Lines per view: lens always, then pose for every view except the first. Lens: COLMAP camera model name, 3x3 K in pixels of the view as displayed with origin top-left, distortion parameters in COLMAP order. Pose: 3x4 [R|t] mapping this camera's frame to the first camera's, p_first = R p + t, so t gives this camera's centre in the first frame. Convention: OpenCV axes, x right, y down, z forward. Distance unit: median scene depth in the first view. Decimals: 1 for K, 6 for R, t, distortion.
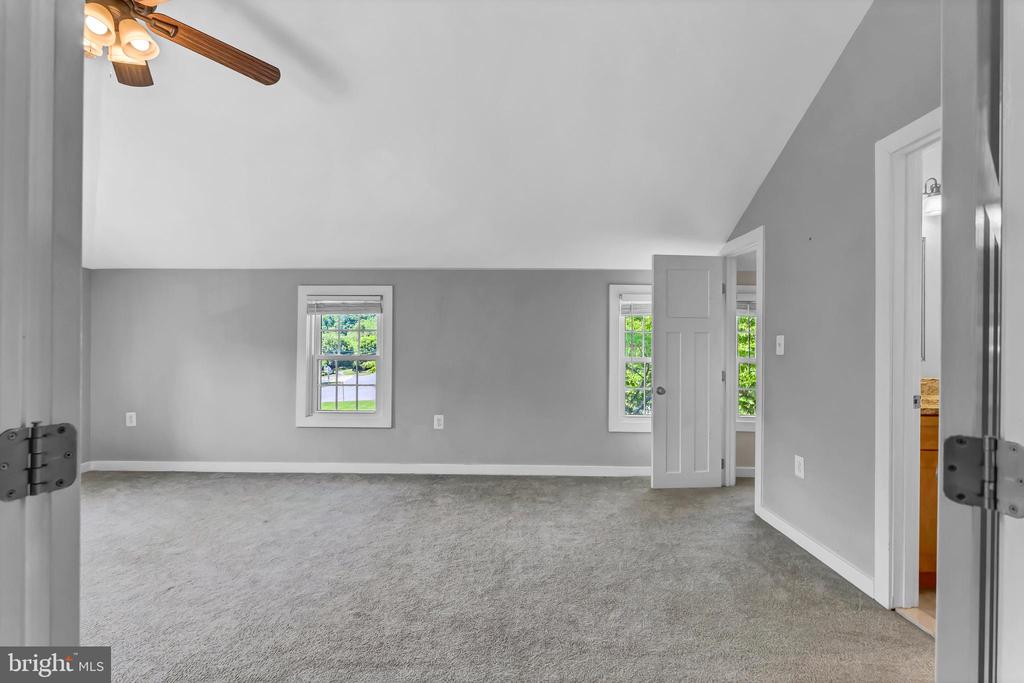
lens RADIAL K [[462.8, 0, 514.4], [0, 462.8, 346.3], [0, 0, 1]] dist [-0.003626, 0.000460]
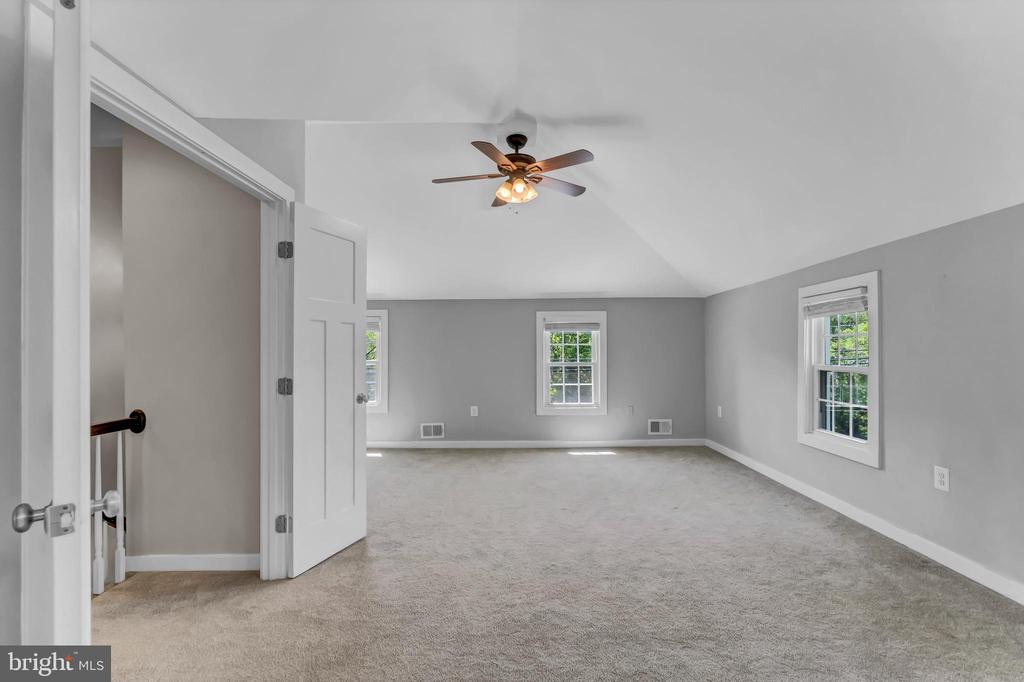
lens RADIAL K [[462.8, 0, 515.0], [0, 462.8, 347.9], [0, 0, 1]] dist [-0.003626, 0.000460]
pose [[0.007194, -0.014616, -0.999867, 0.471426], [0.003352, 0.999888, -0.014592, -0.001134], [0.999969, -0.003247, 0.007242, 0.460515]]
